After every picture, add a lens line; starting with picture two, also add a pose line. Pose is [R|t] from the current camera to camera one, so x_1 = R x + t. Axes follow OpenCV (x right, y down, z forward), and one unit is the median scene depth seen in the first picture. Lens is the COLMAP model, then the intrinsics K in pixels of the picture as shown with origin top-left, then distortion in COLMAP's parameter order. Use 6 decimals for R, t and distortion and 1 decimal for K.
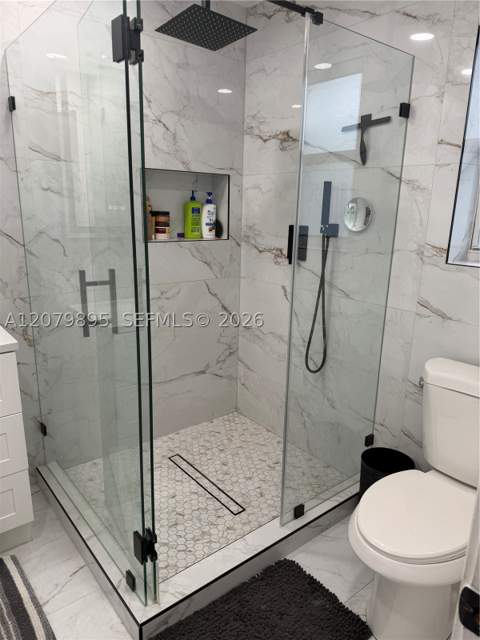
lens RADIAL K [[447.3, 0, 240.0], [0, 447.3, 320.0], [0, 0, 1]] dist [0.064497, -0.086768]
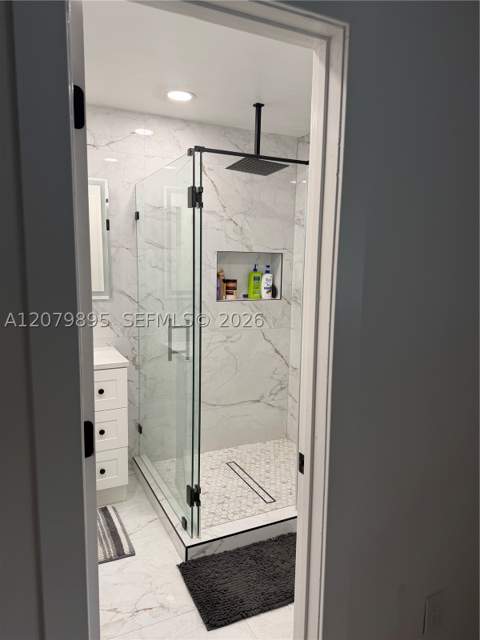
lens RADIAL K [[447.3, 0, 240.0], [0, 447.3, 320.0], [0, 0, 1]] dist [0.064497, -0.086768]
pose [[0.974781, 0.024407, -0.221824, 0.191259], [-0.052180, 0.991375, -0.120217, 0.056837], [0.216977, 0.128760, 0.967648, -0.375387]]
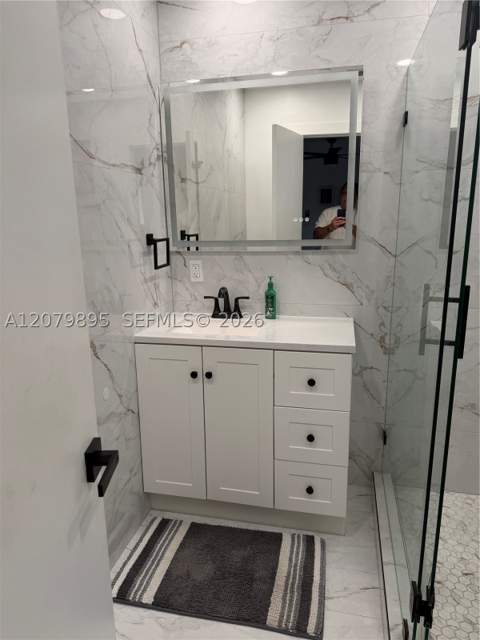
lens RADIAL K [[455.5, 0, 240.0], [0, 455.5, 320.0], [0, 0, 1]] dist [-0.004428, -0.005940]
pose [[0.617427, 0.153294, -0.771547, 0.114958], [-0.172001, 0.983403, 0.057743, -0.020569], [0.767594, 0.097054, 0.633546, 0.089721]]
